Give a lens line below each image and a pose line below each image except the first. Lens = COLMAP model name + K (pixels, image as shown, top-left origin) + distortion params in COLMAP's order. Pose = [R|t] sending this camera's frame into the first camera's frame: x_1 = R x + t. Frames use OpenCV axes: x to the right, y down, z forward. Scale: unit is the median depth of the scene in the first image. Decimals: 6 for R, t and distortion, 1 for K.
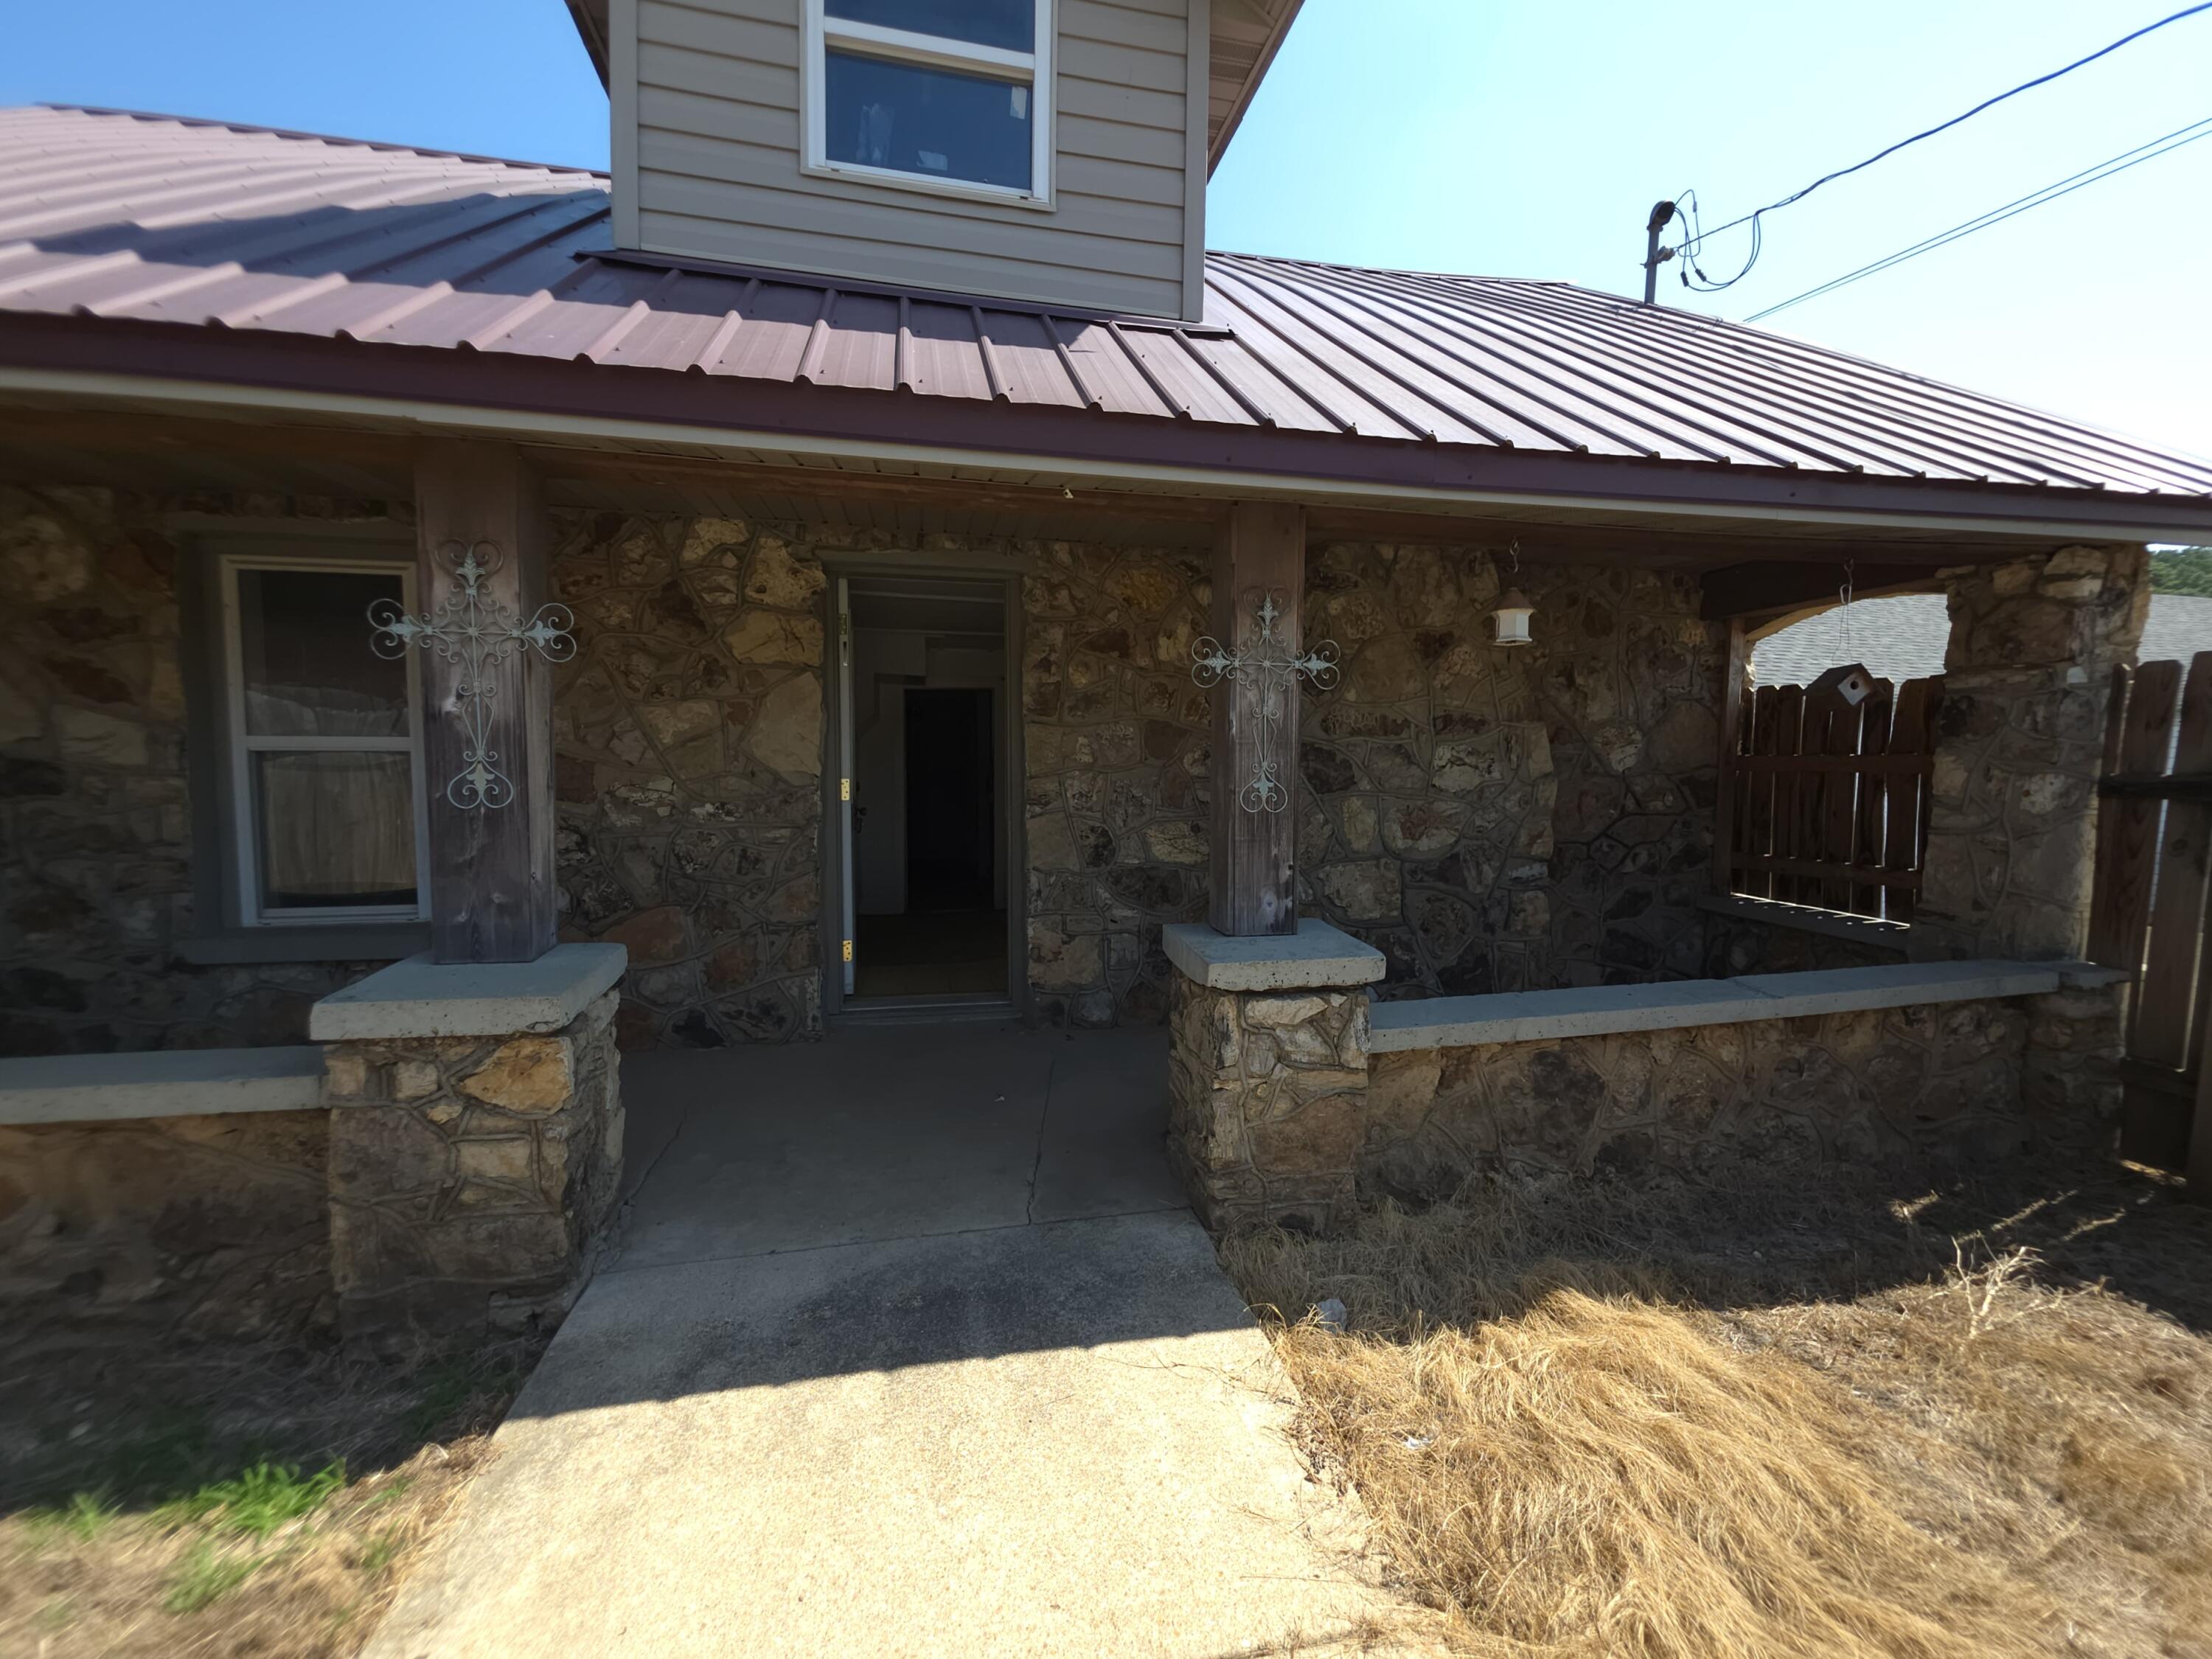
lens RADIAL K [[931.4, 0, 1107.3], [0, 931.4, 824.6], [0, 0, 1]] dist [0.013773, -0.007430]
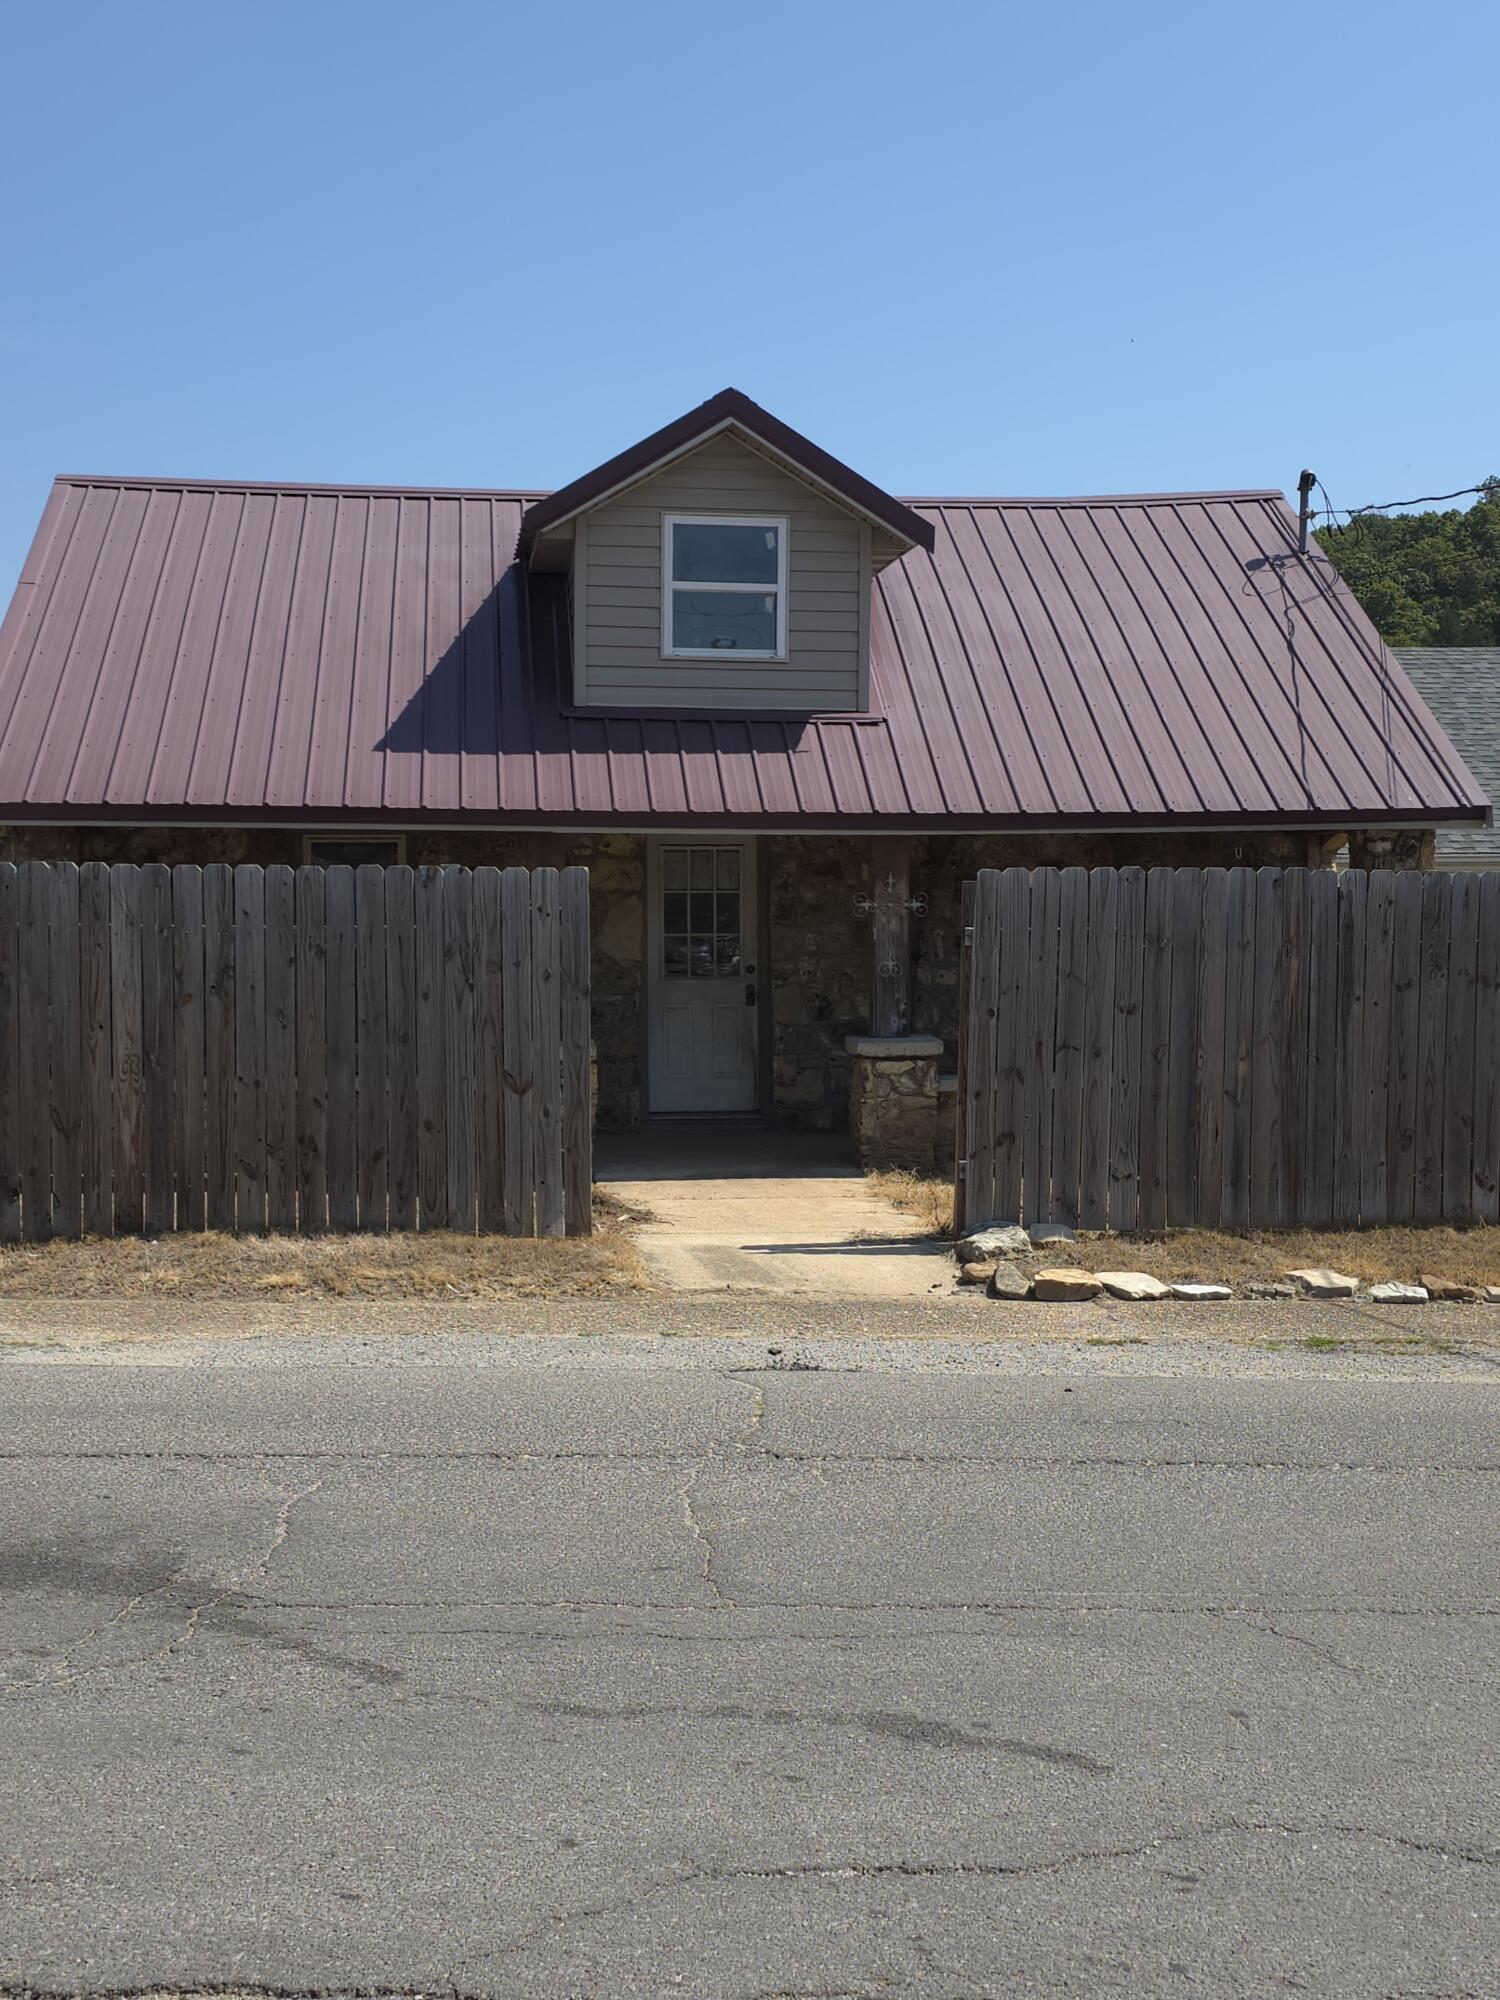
lens RADIAL K [[2569.8, 0, 720.4], [0, 2569.8, 1006.9], [0, 0, 1]] dist [0.202905, -0.009076]
pose [[0.995409, -0.006784, -0.095472, 0.301664], [0.003486, 0.999393, -0.034672, 0.223438], [0.095649, 0.034180, 0.994828, -4.197079]]
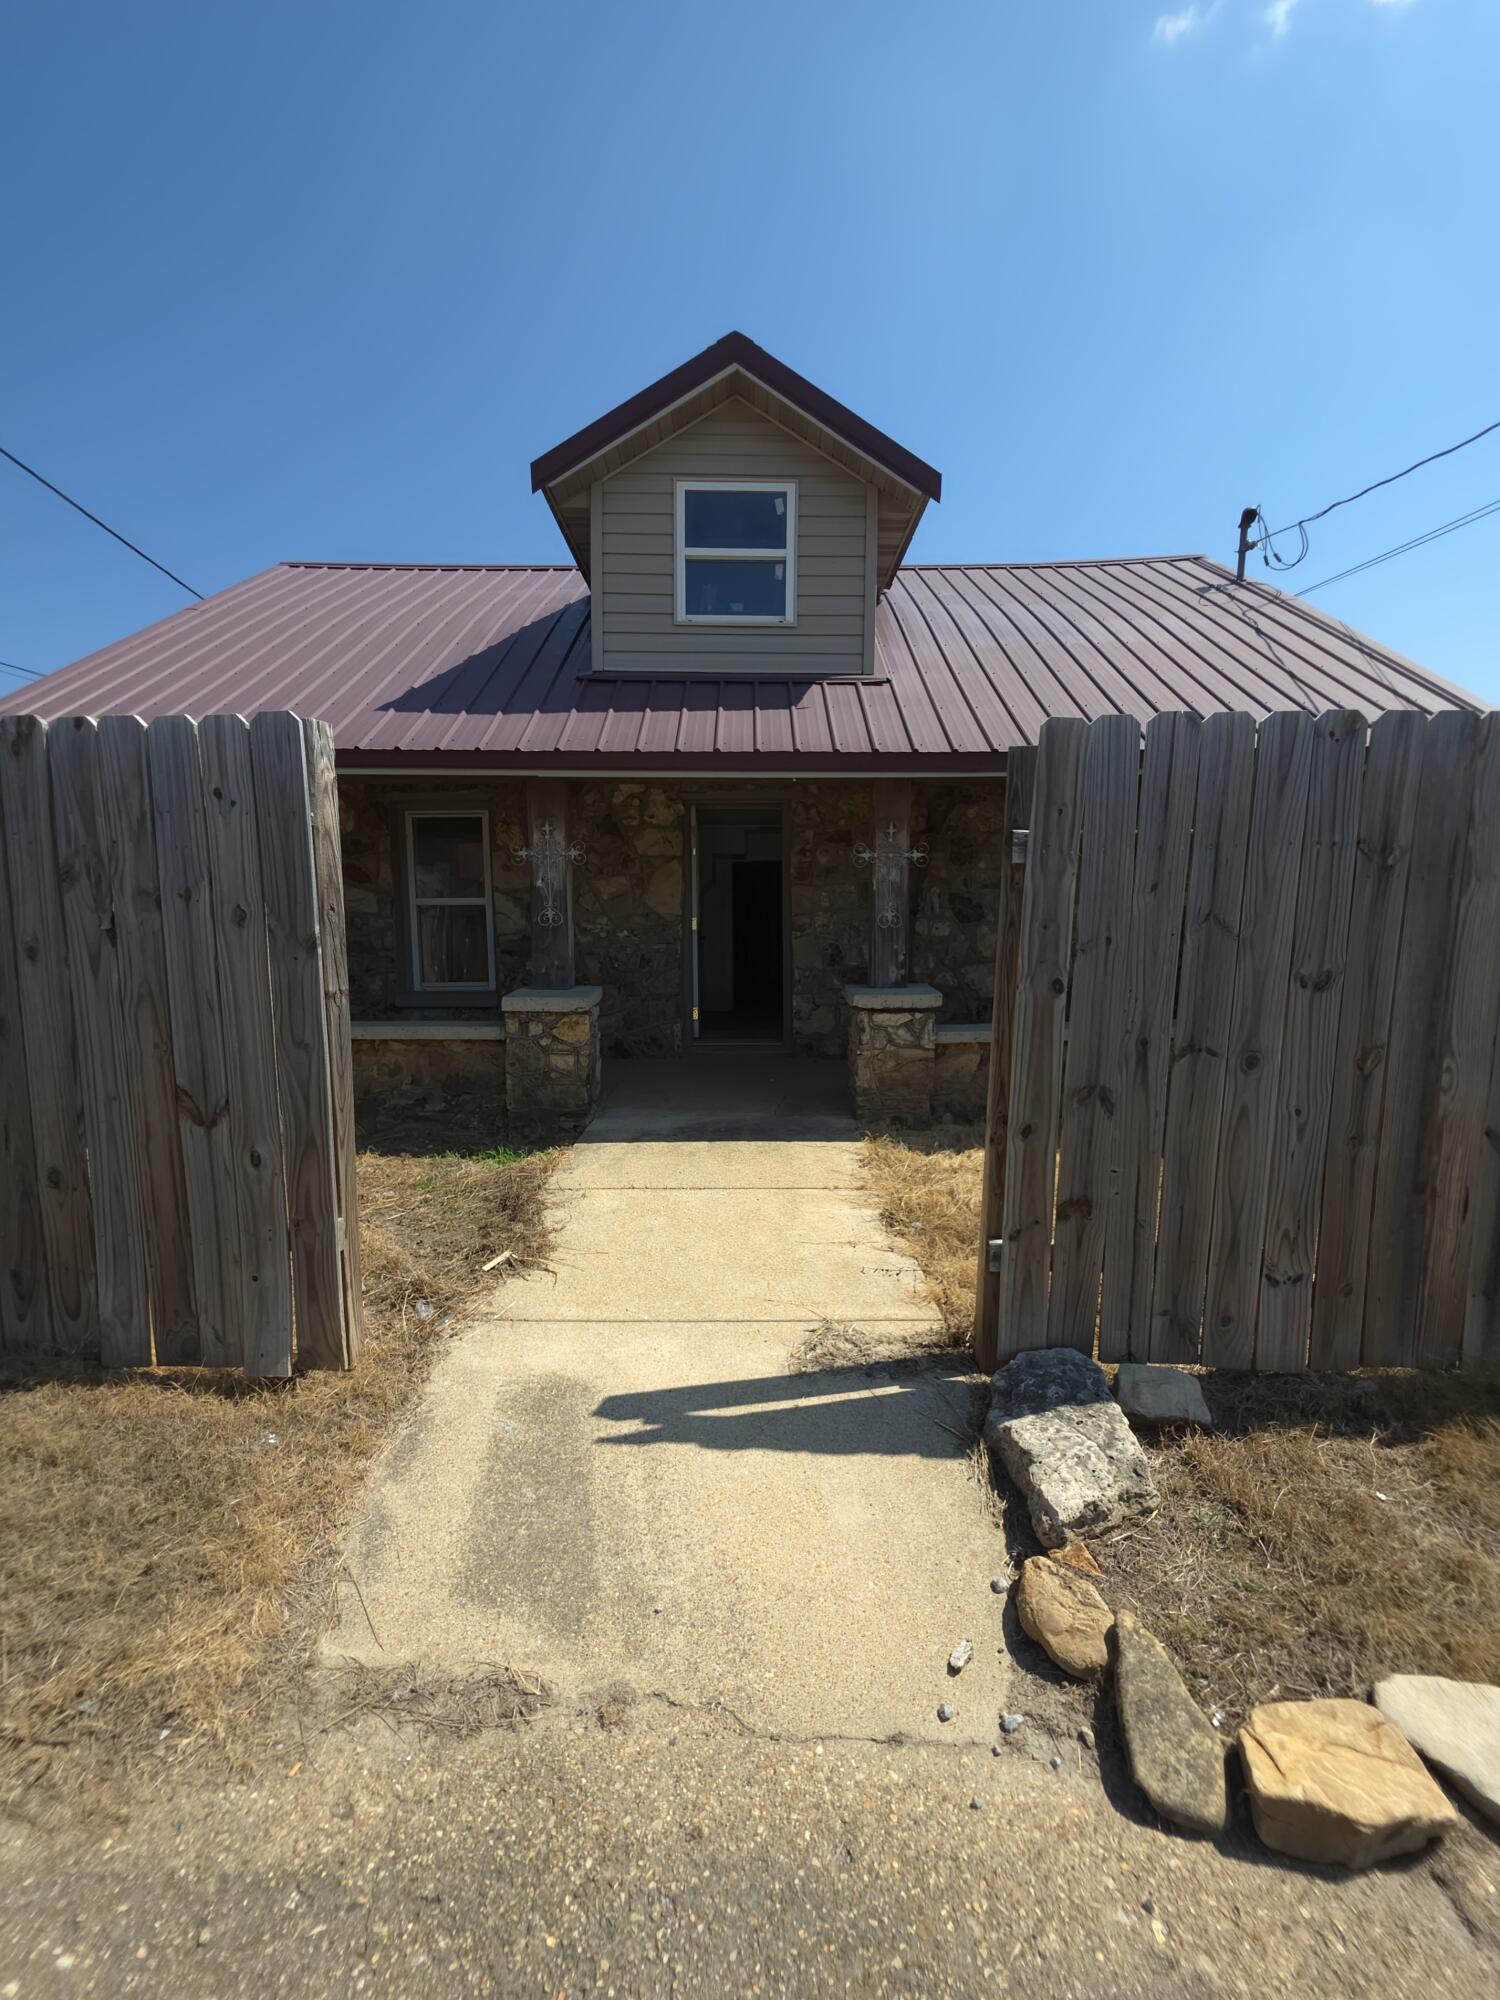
lens RADIAL K [[842.2, 0, 750.4], [0, 842.2, 1007.2], [0, 0, 1]] dist [0.013773, -0.007430]
pose [[0.978401, 0.011975, -0.206370, 0.228073], [-0.003576, 0.999152, 0.041024, 0.078932], [0.206686, -0.039400, 0.977614, -0.805165]]
